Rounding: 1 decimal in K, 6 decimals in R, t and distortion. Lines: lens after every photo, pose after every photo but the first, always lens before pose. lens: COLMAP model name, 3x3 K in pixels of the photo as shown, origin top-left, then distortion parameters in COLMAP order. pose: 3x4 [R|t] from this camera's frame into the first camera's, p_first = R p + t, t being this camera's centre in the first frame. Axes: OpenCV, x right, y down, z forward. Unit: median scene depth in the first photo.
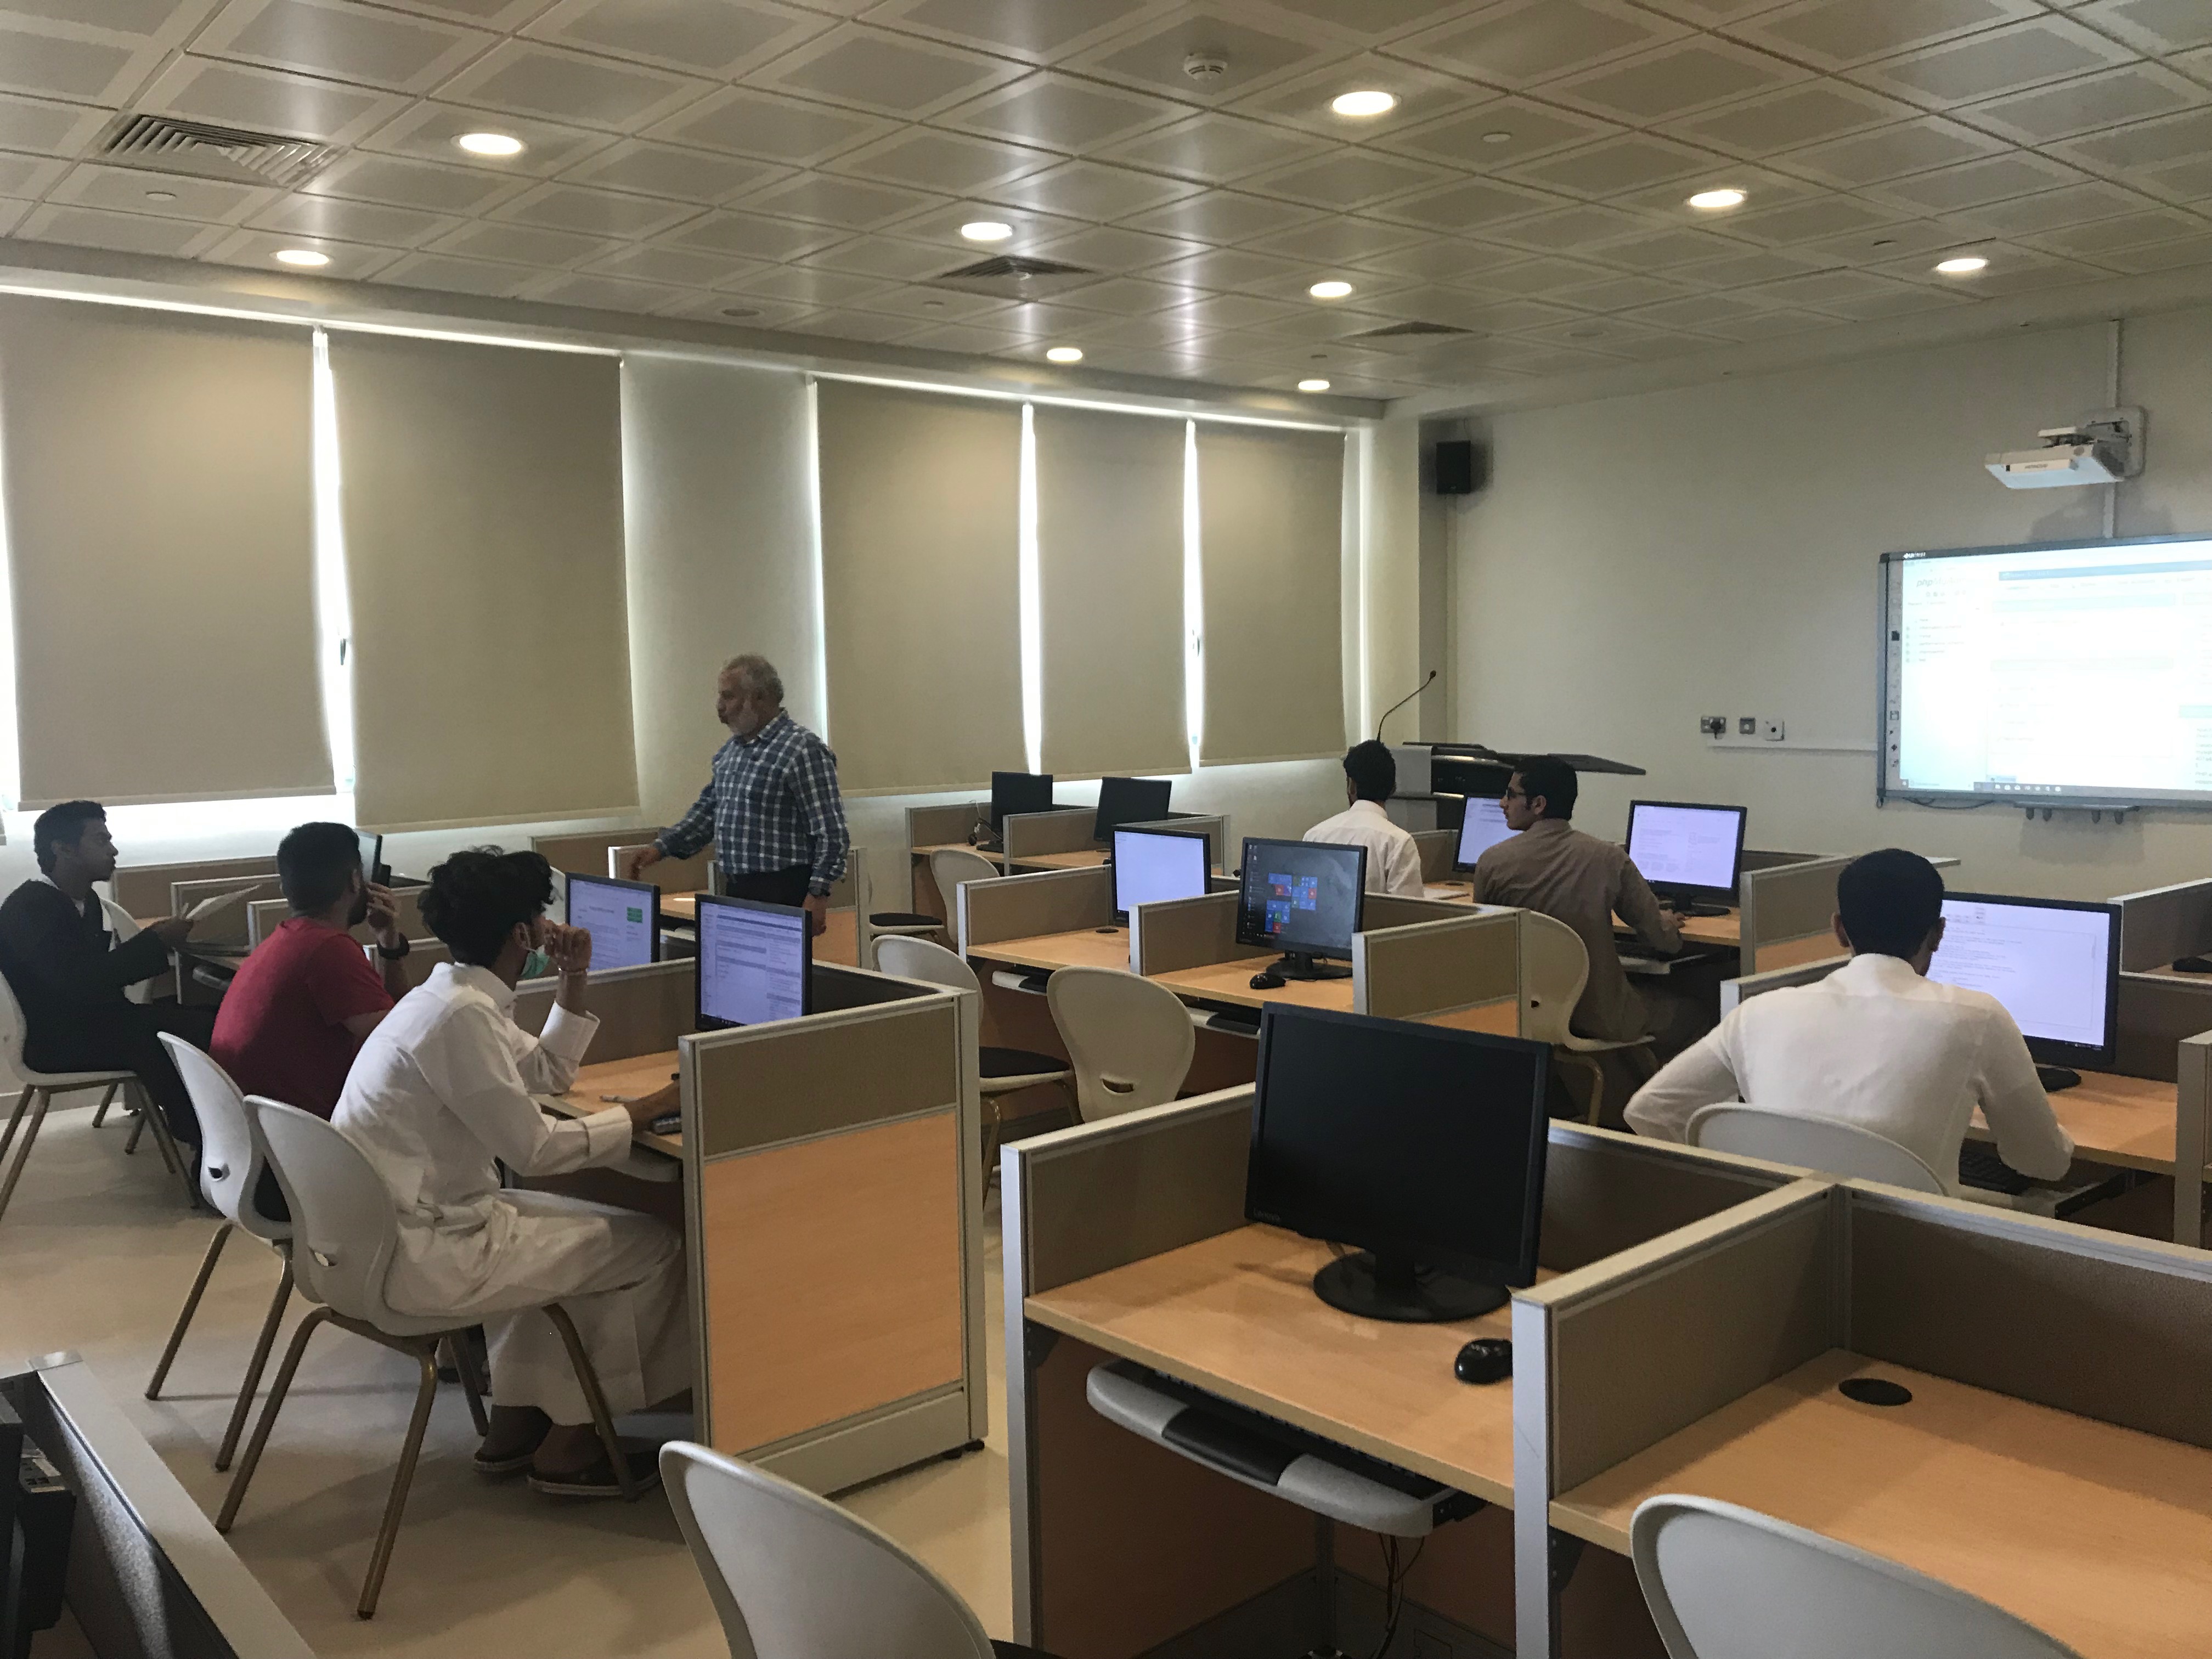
lens RADIAL K [[1805.7, 0, 1106.0], [0, 1805.7, 829.5], [0, 0, 1]] dist [0.097414, -0.144226]
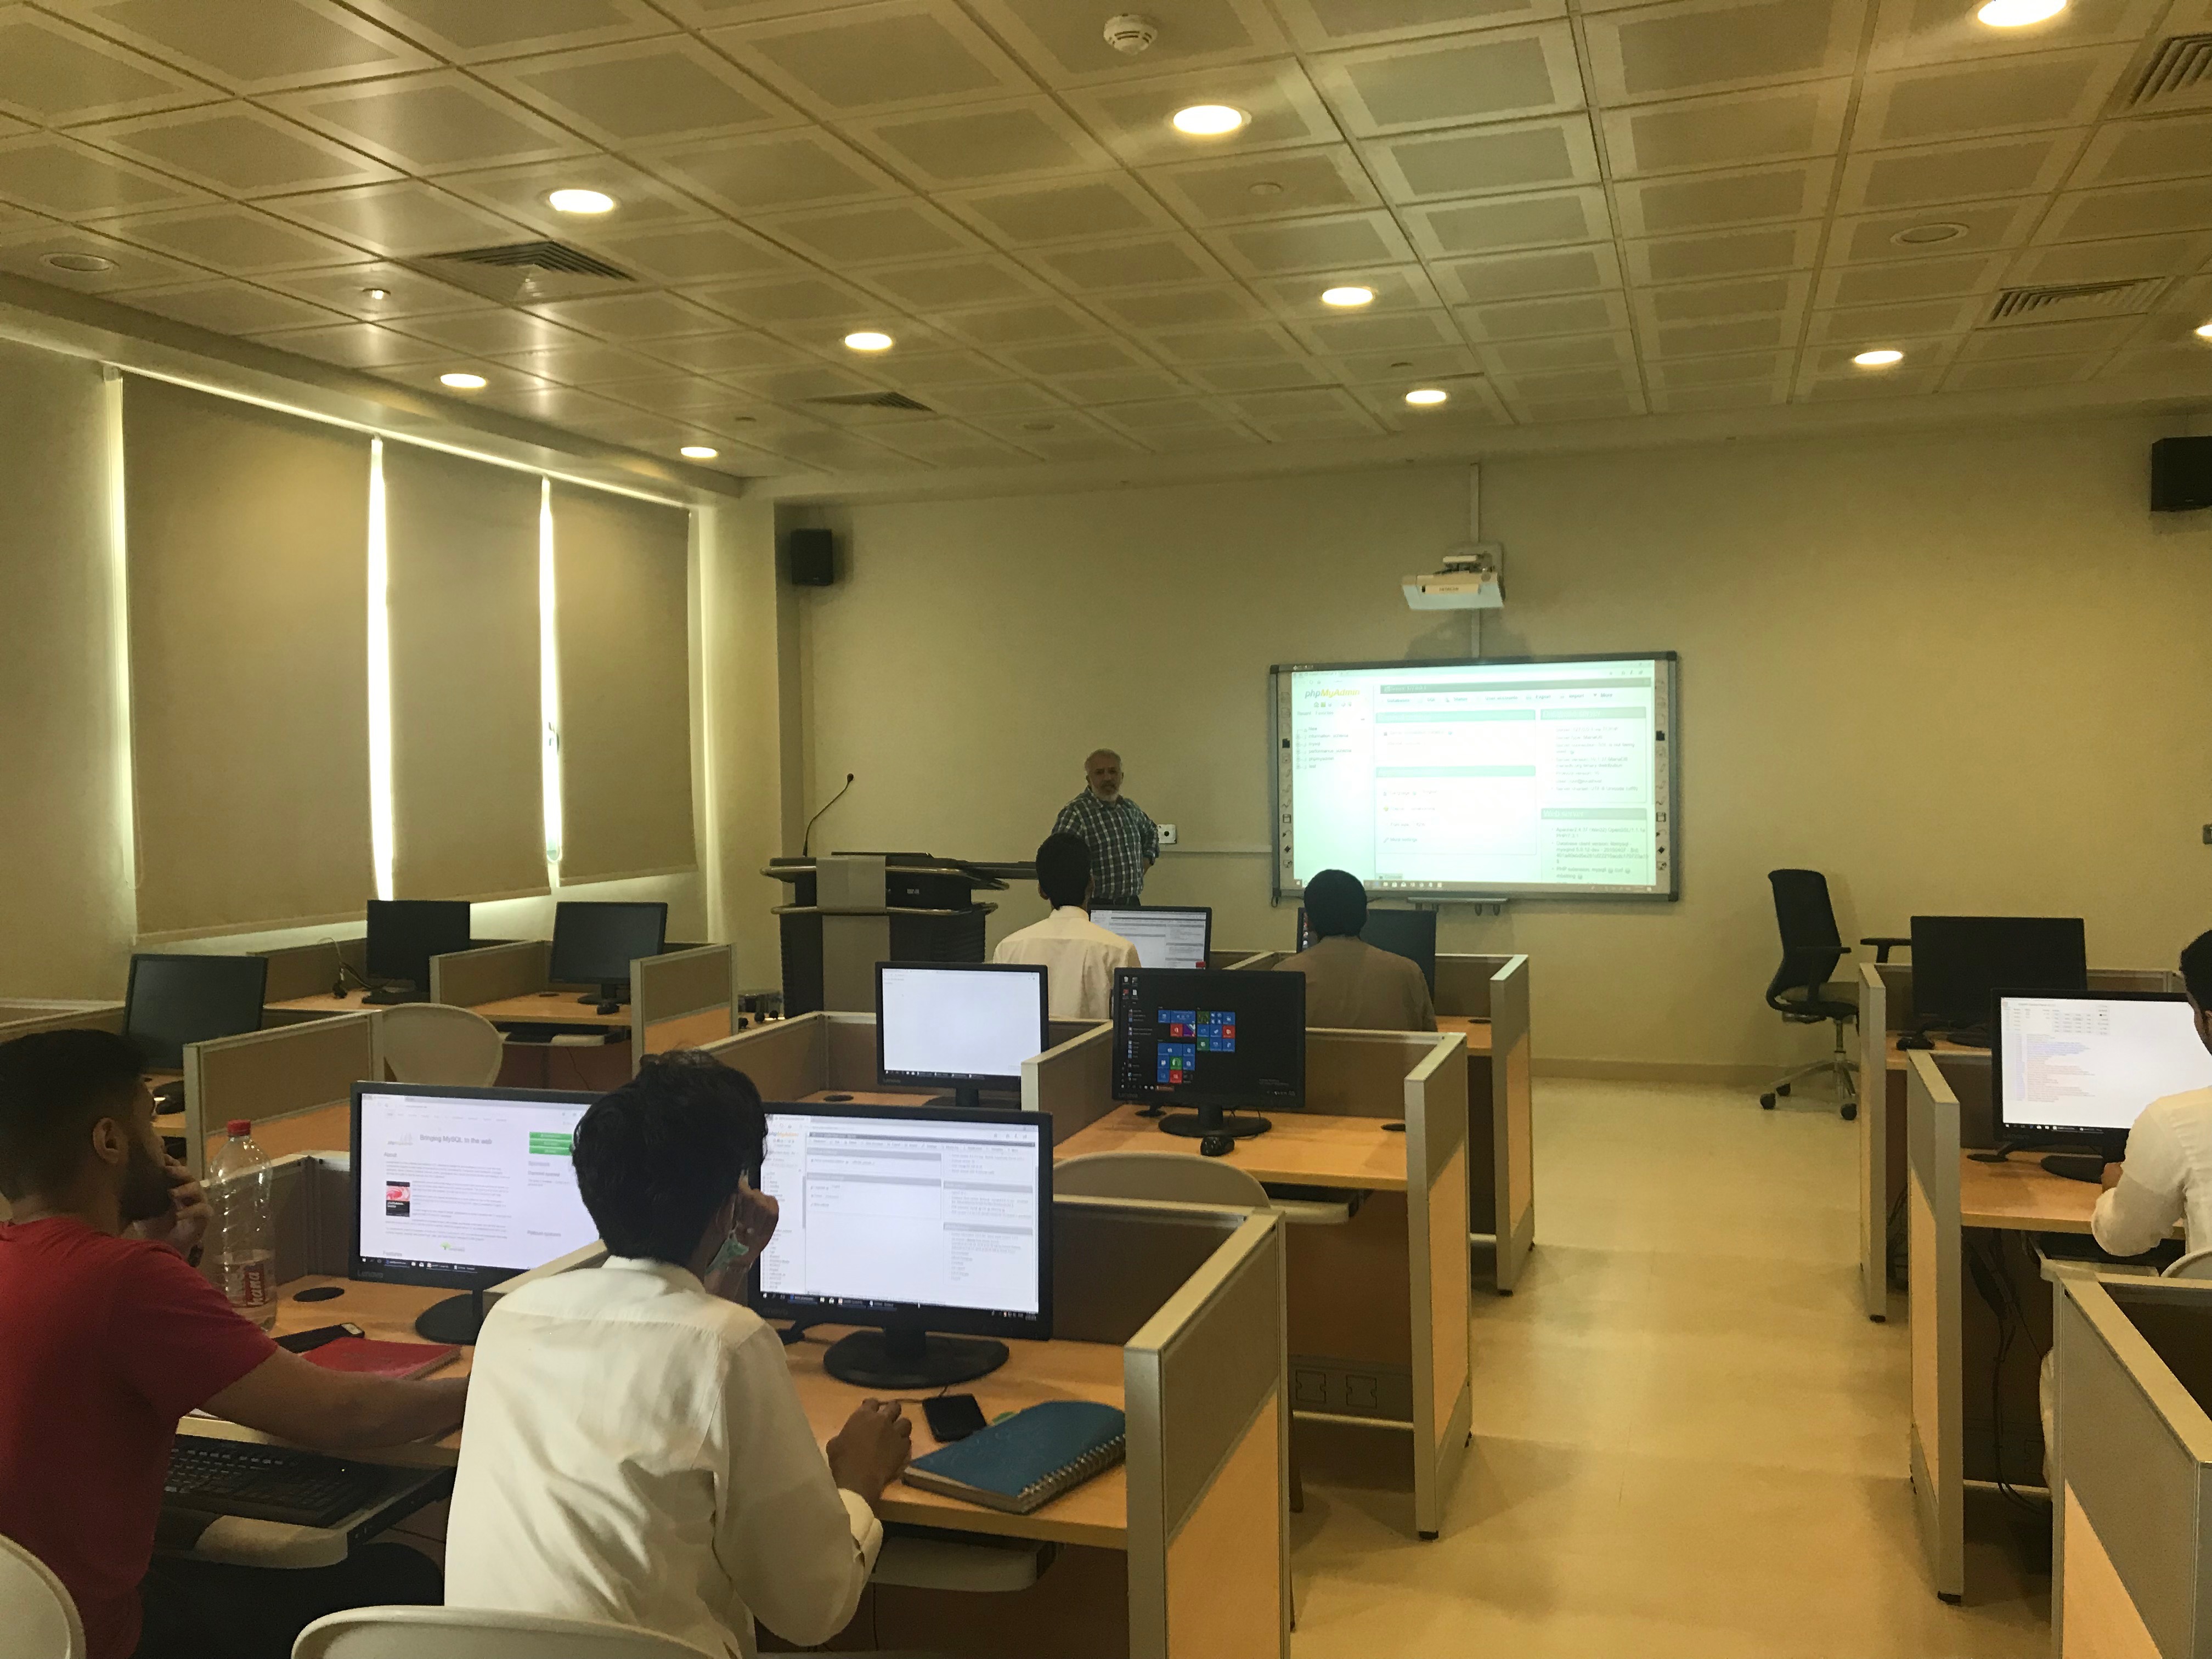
lens RADIAL K [[1811.9, 0, 1113.7], [0, 1811.9, 816.6], [0, 0, 1]] dist [0.065098, -0.080643]
pose [[0.855821, -0.007205, 0.517222, -0.195830], [0.041985, 0.997571, -0.055575, -0.010365], [-0.515565, 0.069278, 0.854045, 0.167384]]
